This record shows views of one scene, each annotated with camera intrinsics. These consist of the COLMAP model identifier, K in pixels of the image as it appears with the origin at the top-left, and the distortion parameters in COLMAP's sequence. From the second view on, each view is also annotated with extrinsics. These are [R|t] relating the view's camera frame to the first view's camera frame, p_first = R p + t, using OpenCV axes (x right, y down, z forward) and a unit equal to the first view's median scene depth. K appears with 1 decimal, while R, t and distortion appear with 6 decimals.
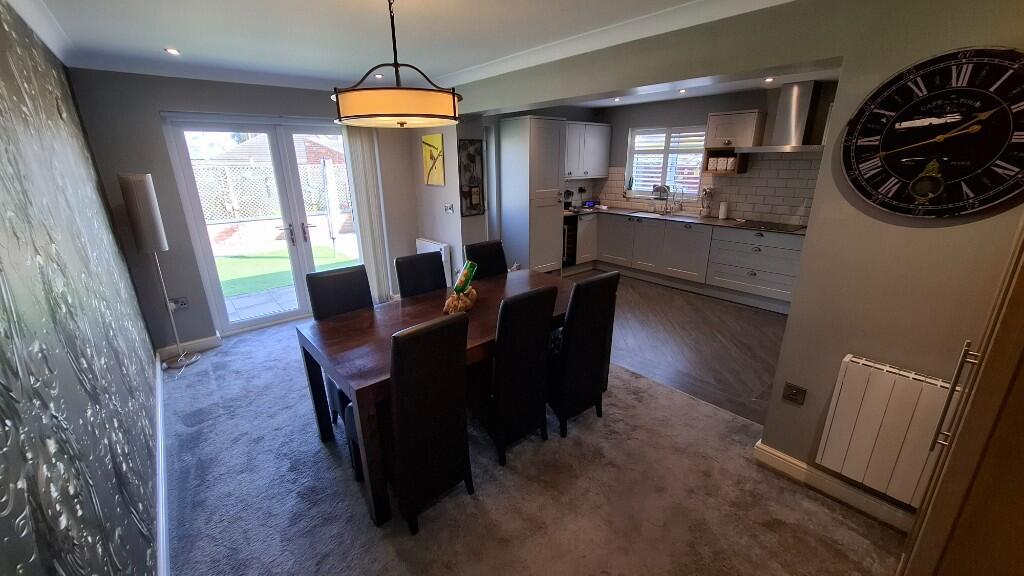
lens RADIAL K [[402.0, 0, 512.1], [0, 402.0, 291.5], [0, 0, 1]] dist [-0.003149, -0.000055]
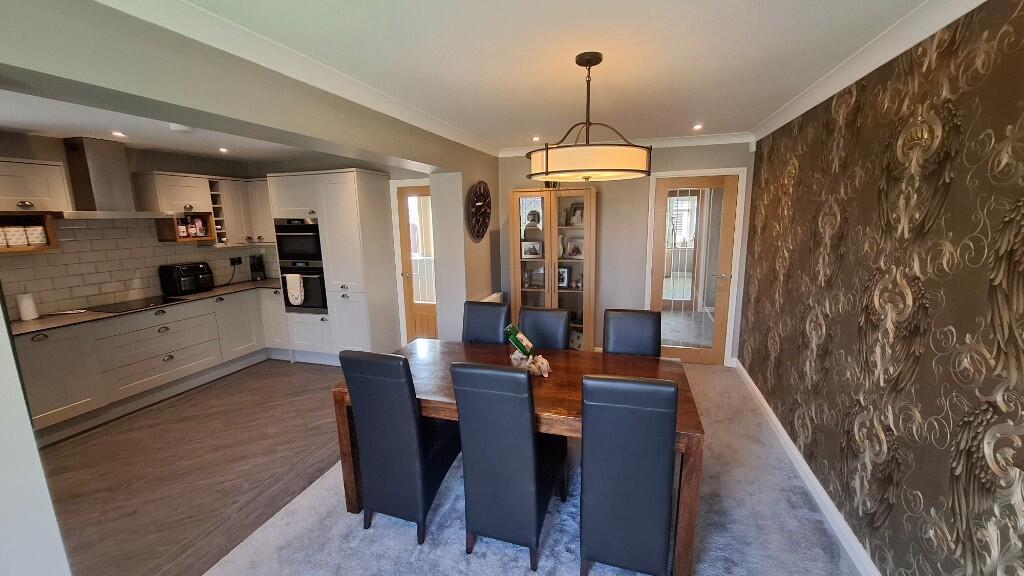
lens RADIAL K [[402.0, 0, 508.2], [0, 402.0, 293.6], [0, 0, 1]] dist [-0.003149, -0.000055]
pose [[-0.522222, -0.141552, 0.840980, -0.375809], [0.291021, 0.897354, 0.331756, -0.194617], [-0.801617, 0.417993, -0.427424, 0.606234]]
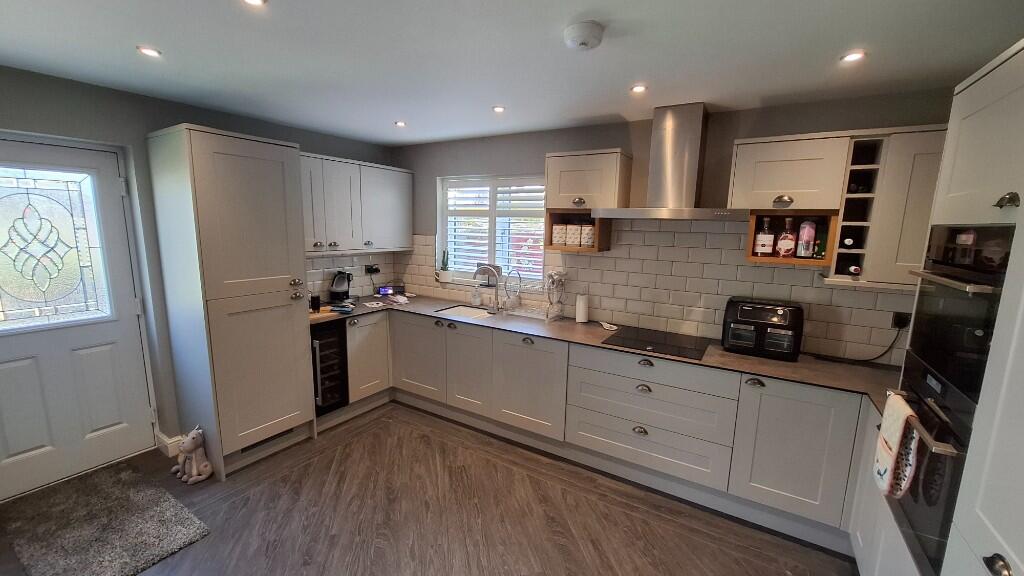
lens RADIAL K [[402.0, 0, 506.9], [0, 402.0, 287.6], [0, 0, 1]] dist [-0.003149, -0.000055]
pose [[0.954483, -0.017943, 0.297724, 0.217349], [0.064304, 0.987094, -0.146664, -0.138899], [-0.291250, 0.159133, 0.943319, 0.416399]]
